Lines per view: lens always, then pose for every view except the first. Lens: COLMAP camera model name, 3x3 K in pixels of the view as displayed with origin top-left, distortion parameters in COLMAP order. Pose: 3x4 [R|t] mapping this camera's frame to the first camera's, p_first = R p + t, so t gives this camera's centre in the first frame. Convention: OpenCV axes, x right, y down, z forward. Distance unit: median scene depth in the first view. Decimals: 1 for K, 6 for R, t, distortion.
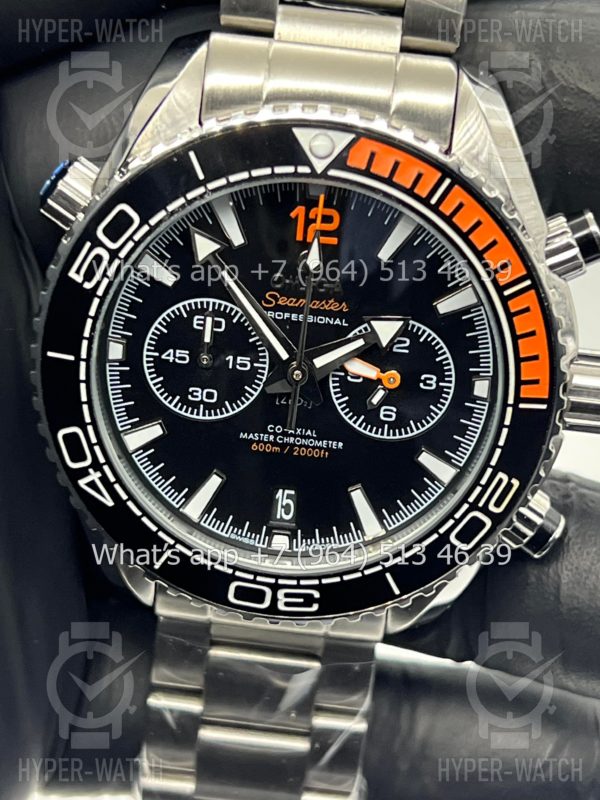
lens RADIAL K [[1899.9, 0, 299.7], [0, 1899.9, 395.9], [0, 0, 1]] dist [0.223325, 0.000000]
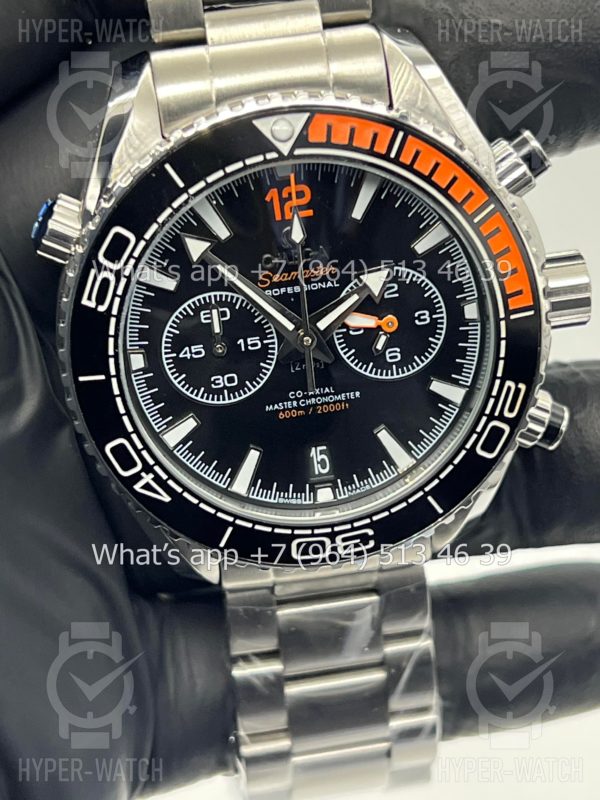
lens RADIAL K [[1899.9, 0, 303.1], [0, 1899.9, 398.4], [0, 0, 1]] dist [0.223325, 0.000000]
pose [[0.965144, -0.250642, 0.075336, -0.092768], [0.249335, 0.968056, 0.026439, -0.008374], [-0.079557, -0.006733, 0.996808, -0.083337]]
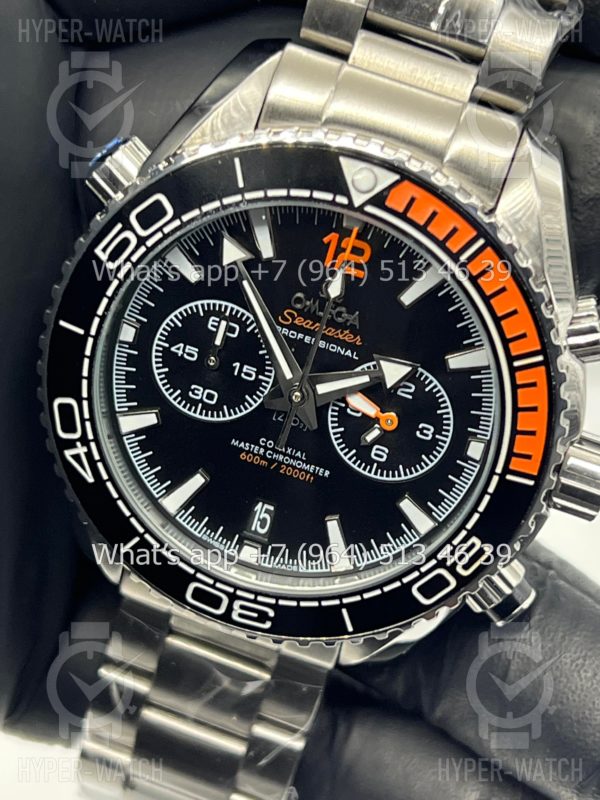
lens RADIAL K [[1899.9, 0, 300.4], [0, 1899.9, 398.5], [0, 0, 1]] dist [0.223325, 0.000000]
pose [[0.973498, 0.219096, -0.065559, 0.065841], [-0.217136, 0.975487, 0.035745, -0.045945], [0.071783, -0.020562, 0.997208, 0.002701]]
